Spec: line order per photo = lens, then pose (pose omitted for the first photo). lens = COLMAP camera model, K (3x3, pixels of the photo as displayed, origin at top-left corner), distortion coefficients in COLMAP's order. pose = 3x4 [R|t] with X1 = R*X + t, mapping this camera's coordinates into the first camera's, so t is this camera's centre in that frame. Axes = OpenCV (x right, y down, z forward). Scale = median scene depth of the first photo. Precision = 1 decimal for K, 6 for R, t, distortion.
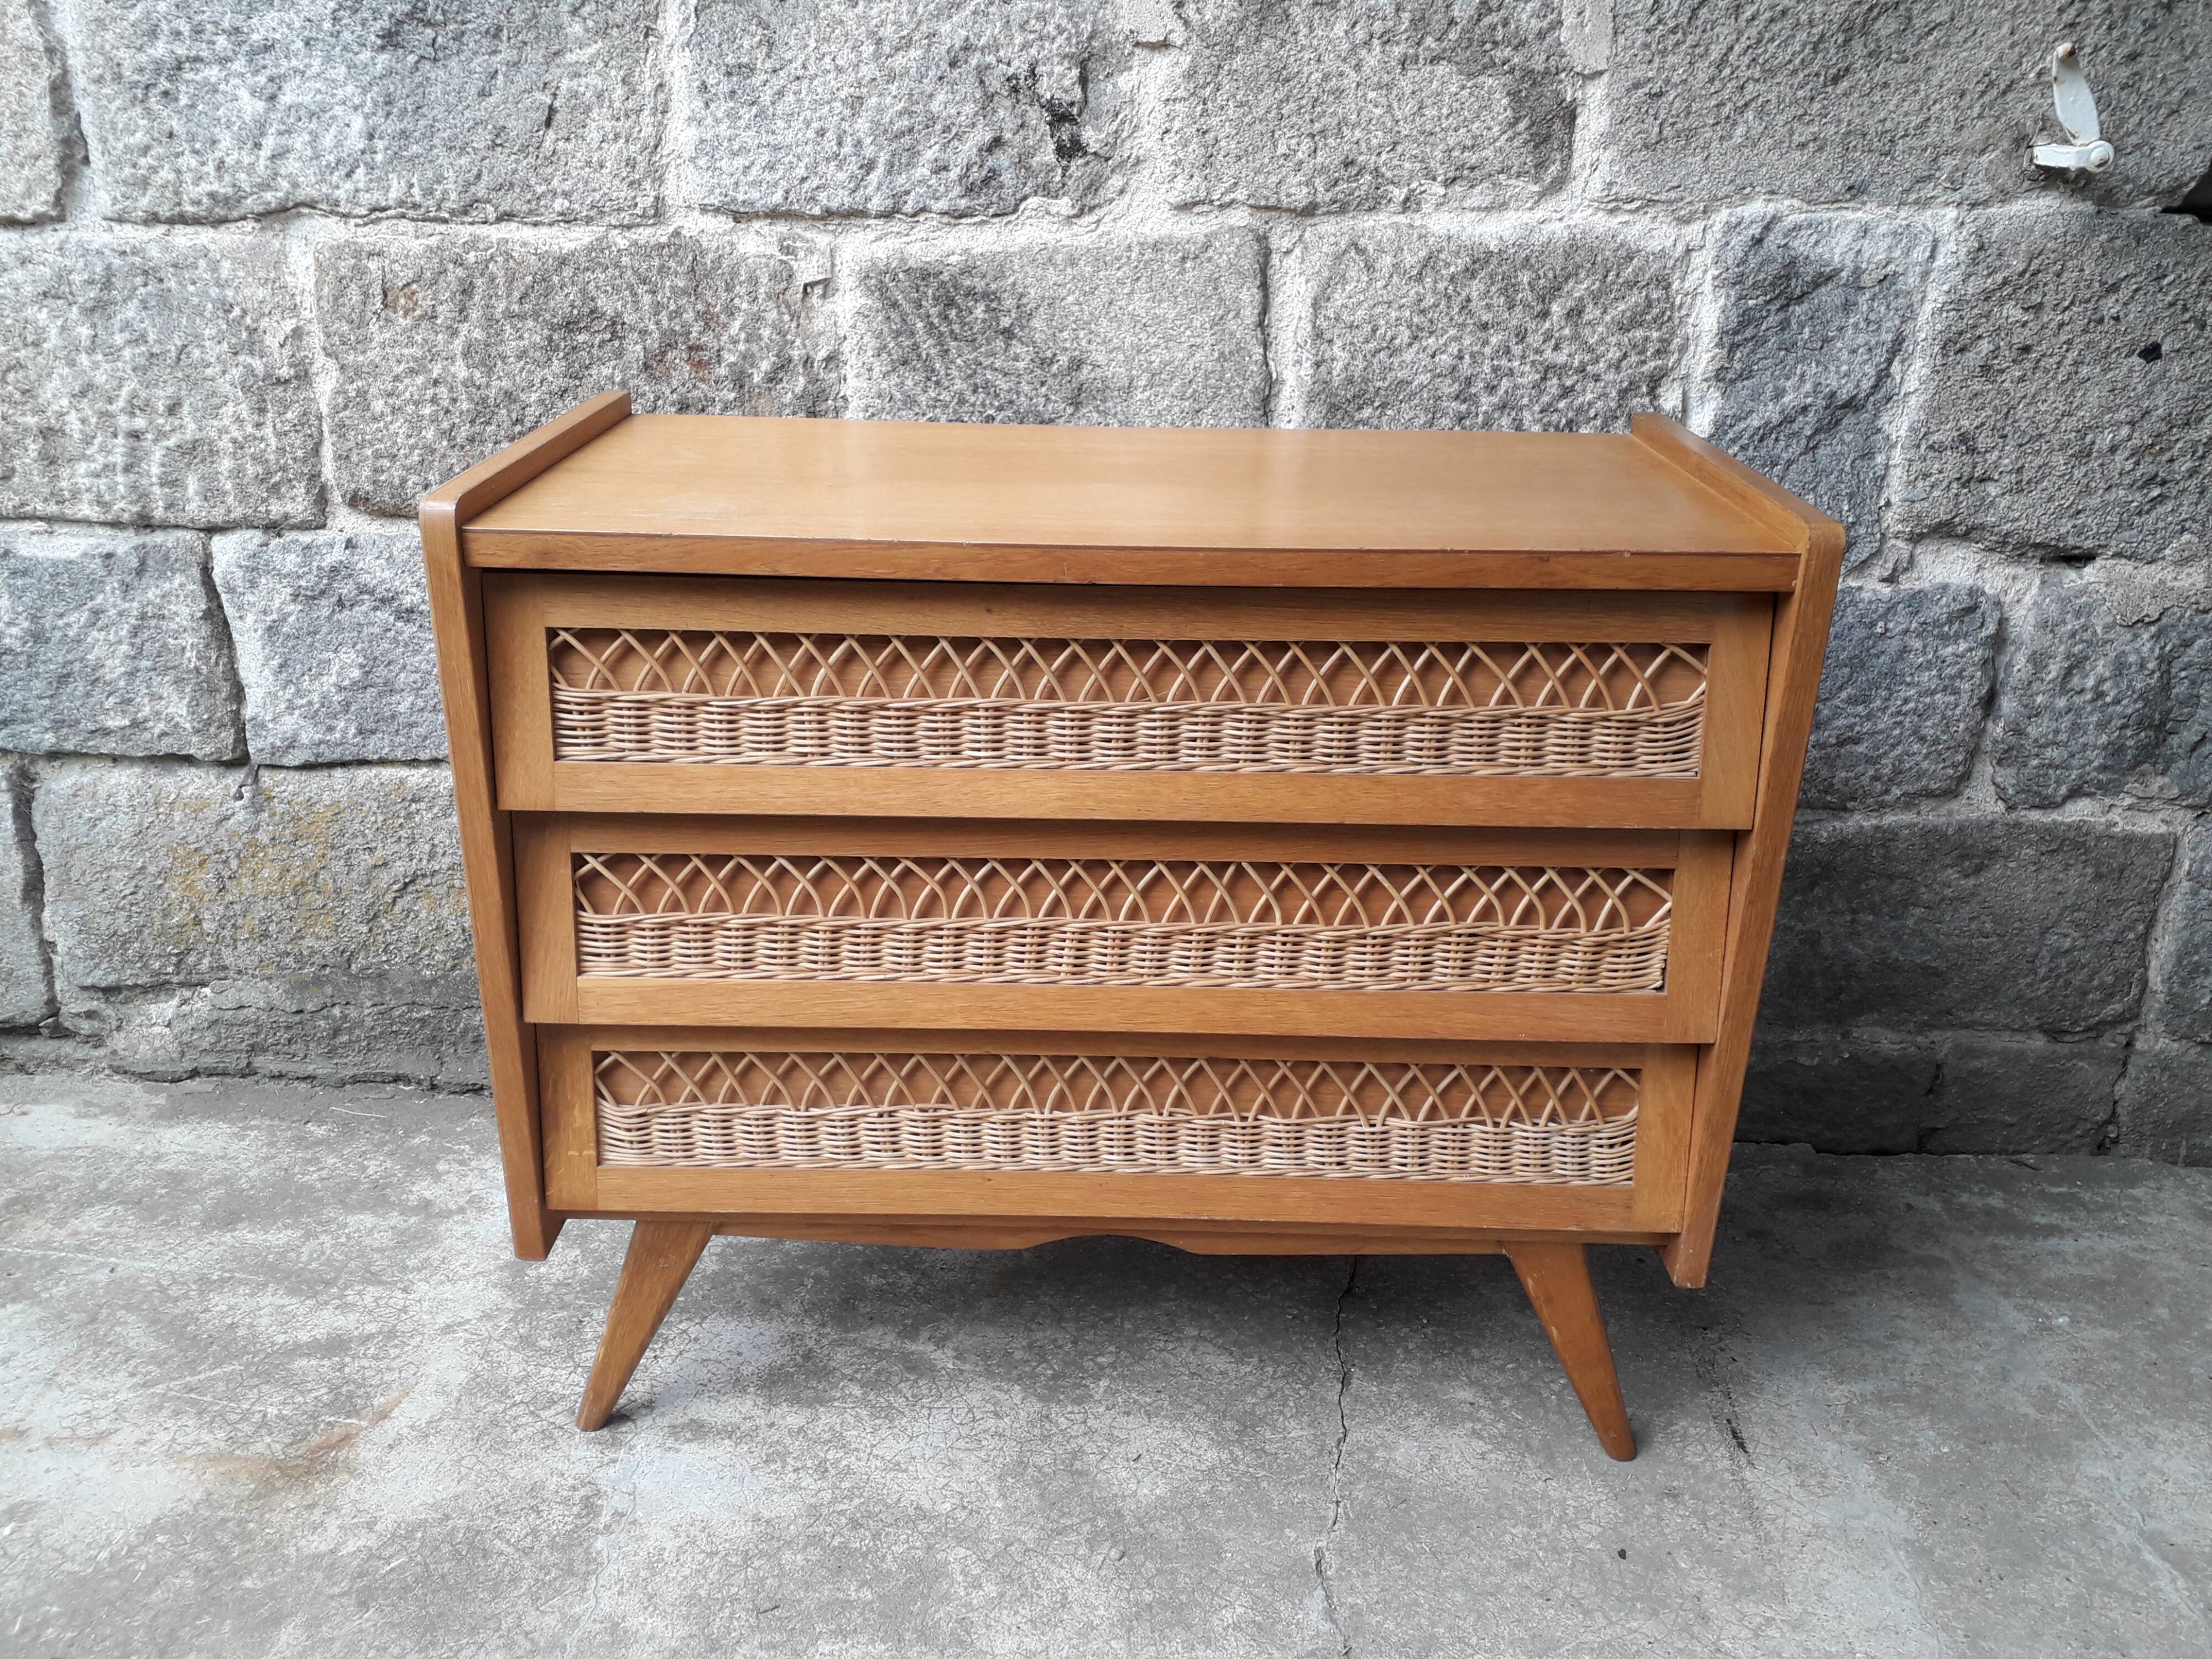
lens RADIAL K [[1750.6, 0, 1099.6], [0, 1750.6, 857.3], [0, 0, 1]] dist [0.004811, 0.003461]
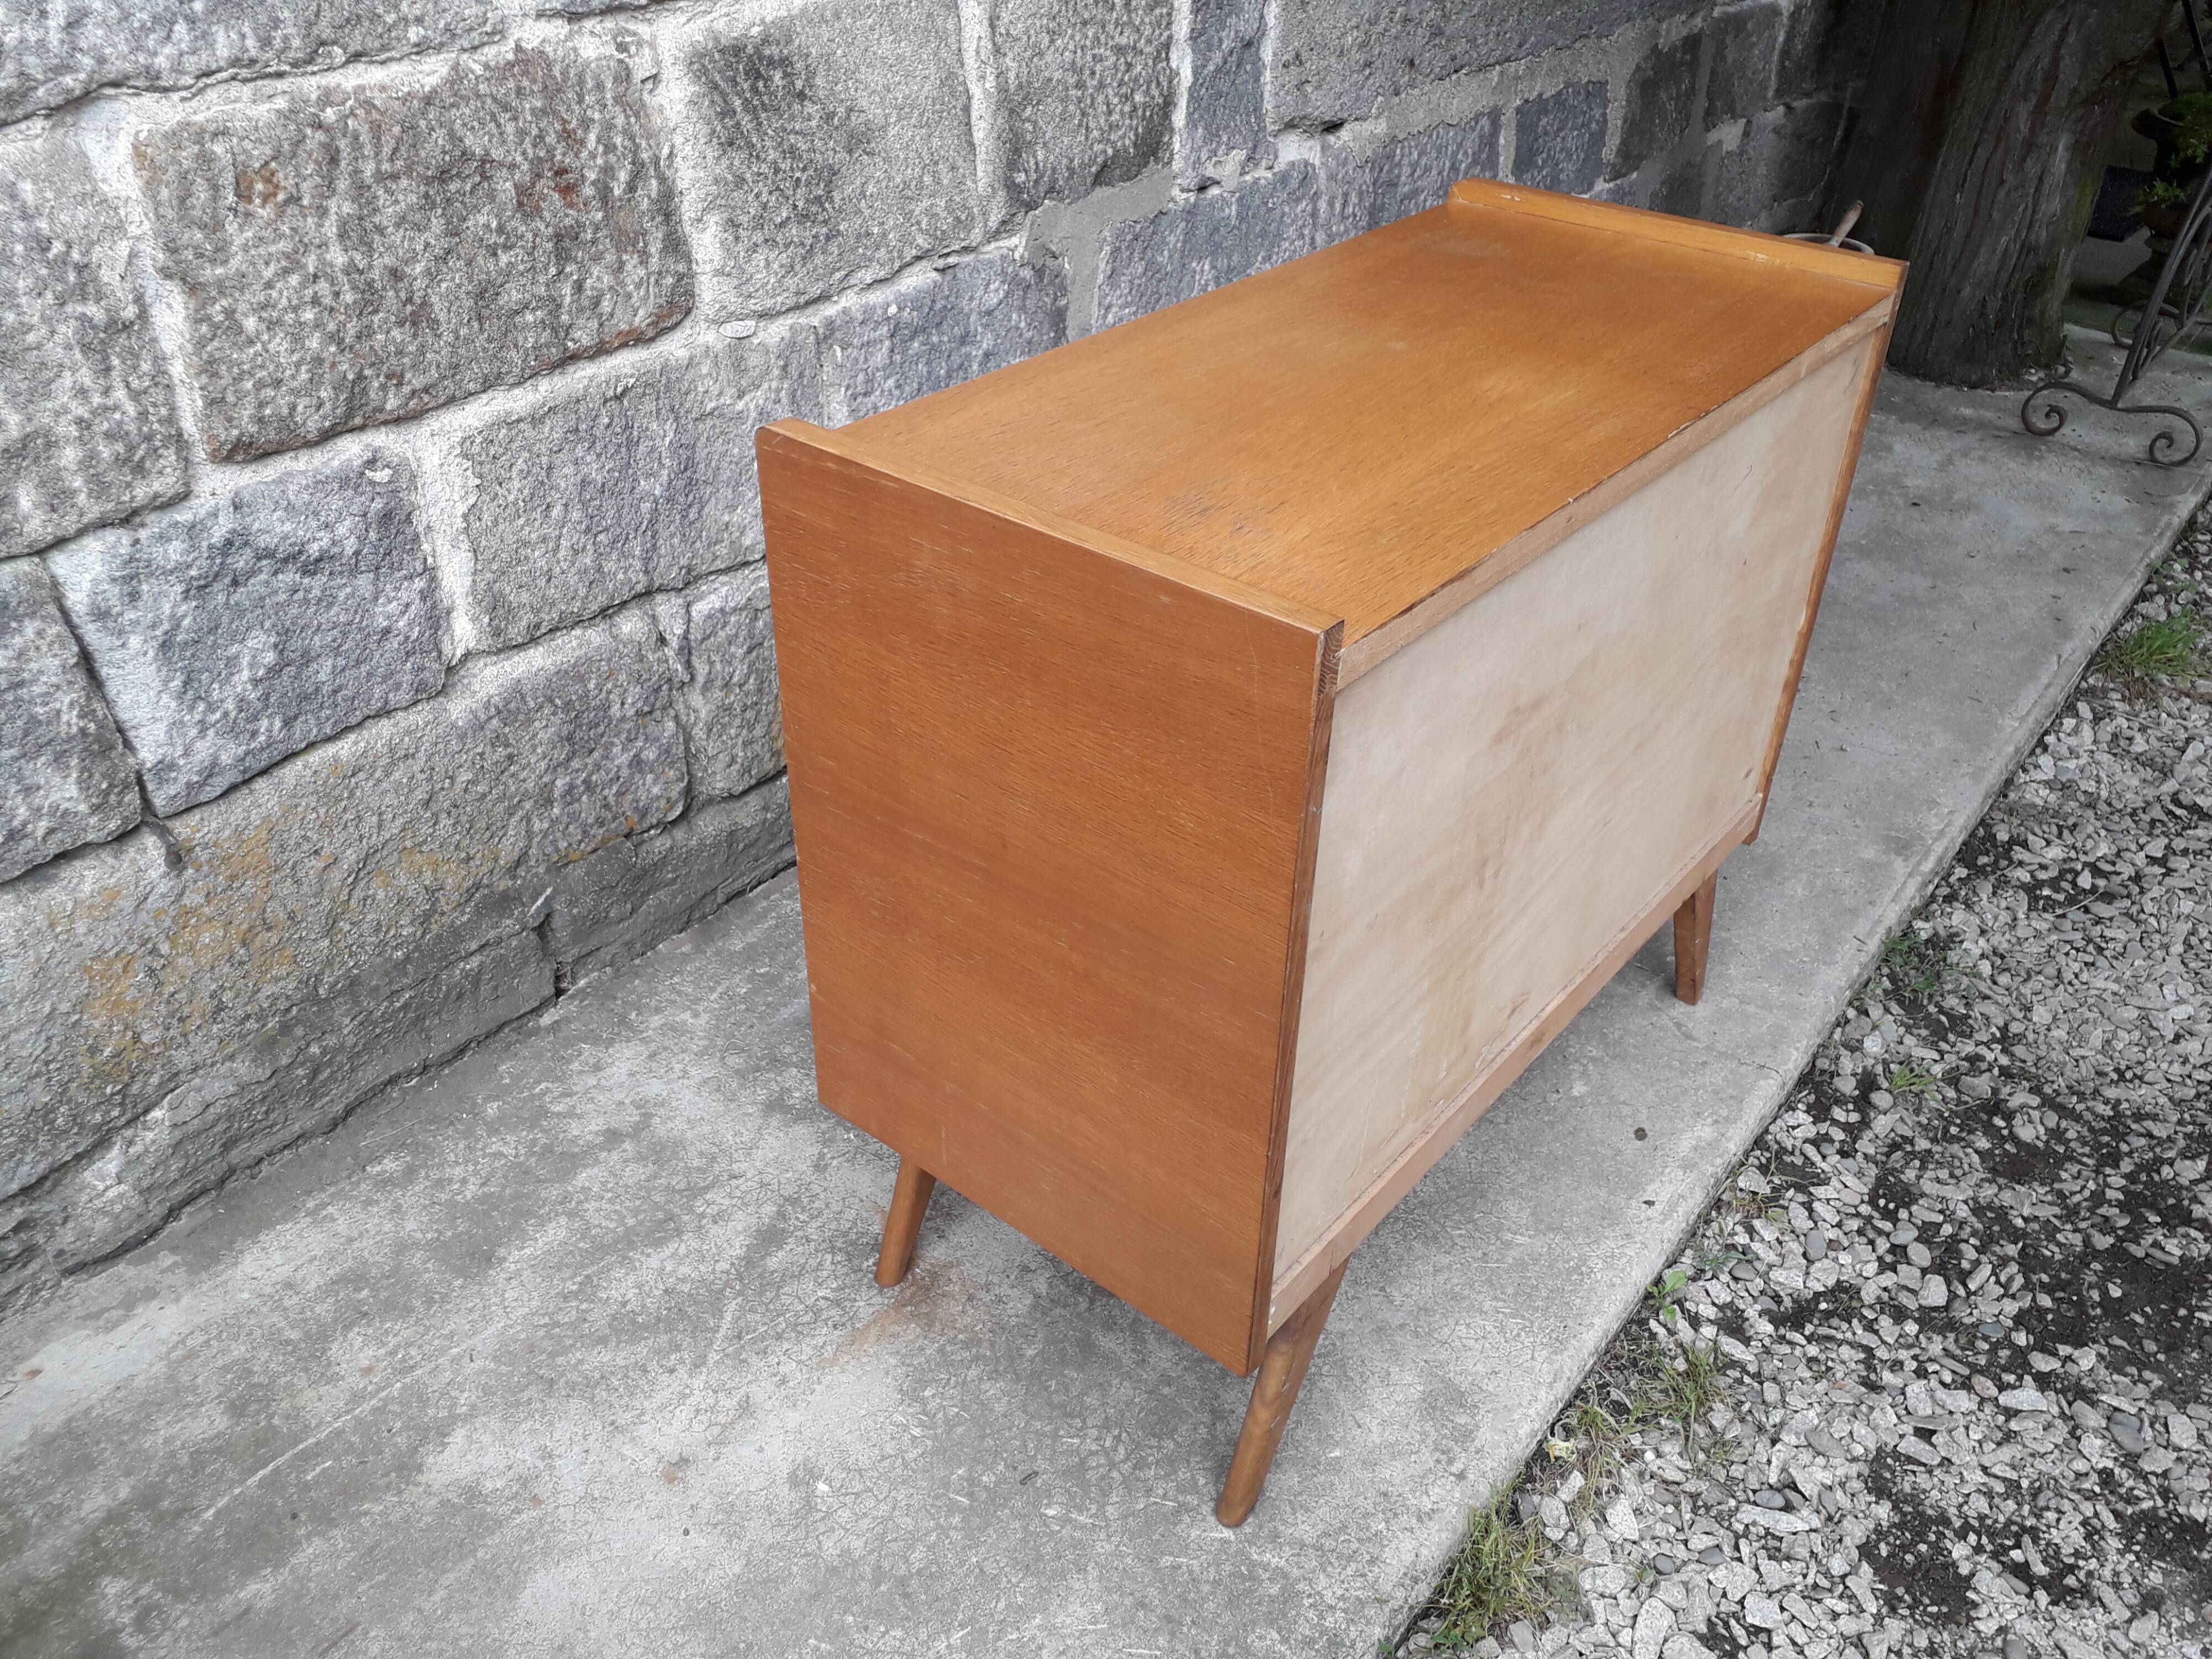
lens RADIAL K [[1718.3, 0, 1040.8], [0, 1718.3, 872.8], [0, 0, 1]] dist [0.002572, 0.008384]
pose [[0.604668, -0.467838, 0.644596, -0.846674], [0.319512, 0.883814, 0.341738, -0.192226], [-0.729581, -0.000681, 0.683894, 0.182538]]
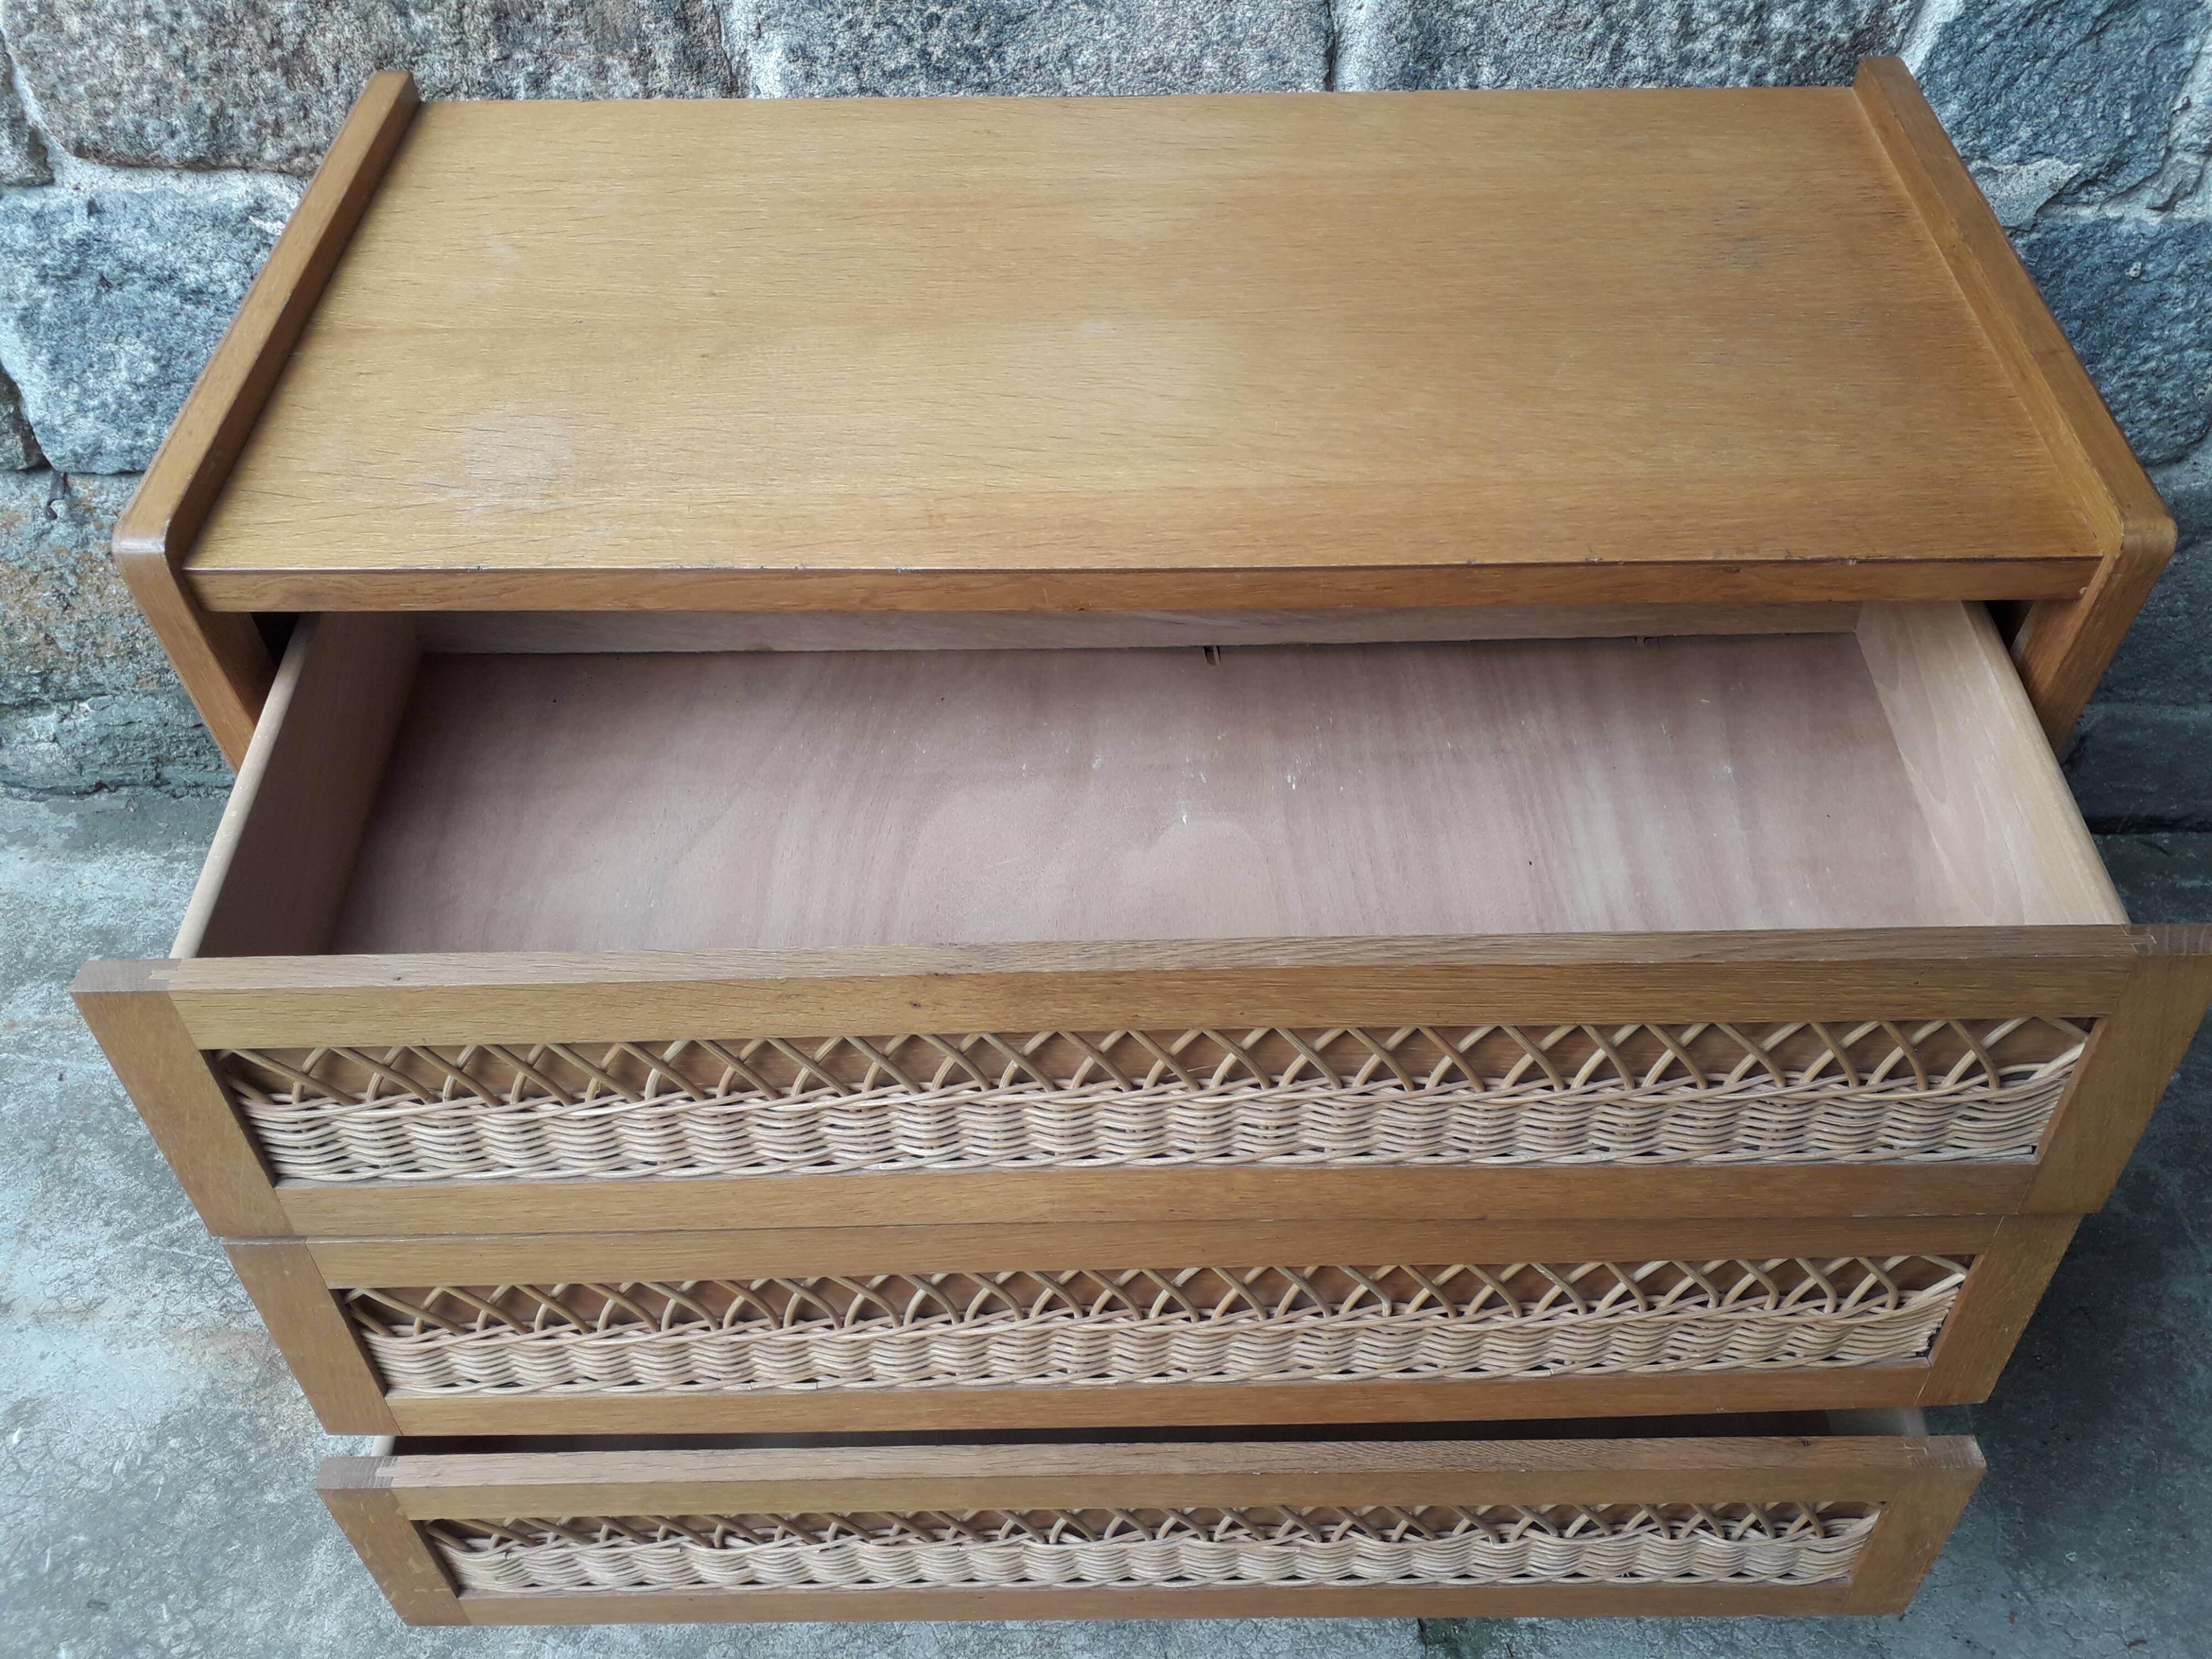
lens RADIAL K [[1755.5, 0, 1110.6], [0, 1755.5, 850.1], [0, 0, 1]] dist [0.008312, -0.005356]
pose [[0.999385, -0.032688, -0.012718, 0.006503], [0.034965, 0.899860, 0.434774, -0.257828], [-0.002767, -0.434951, 0.900450, 0.216224]]
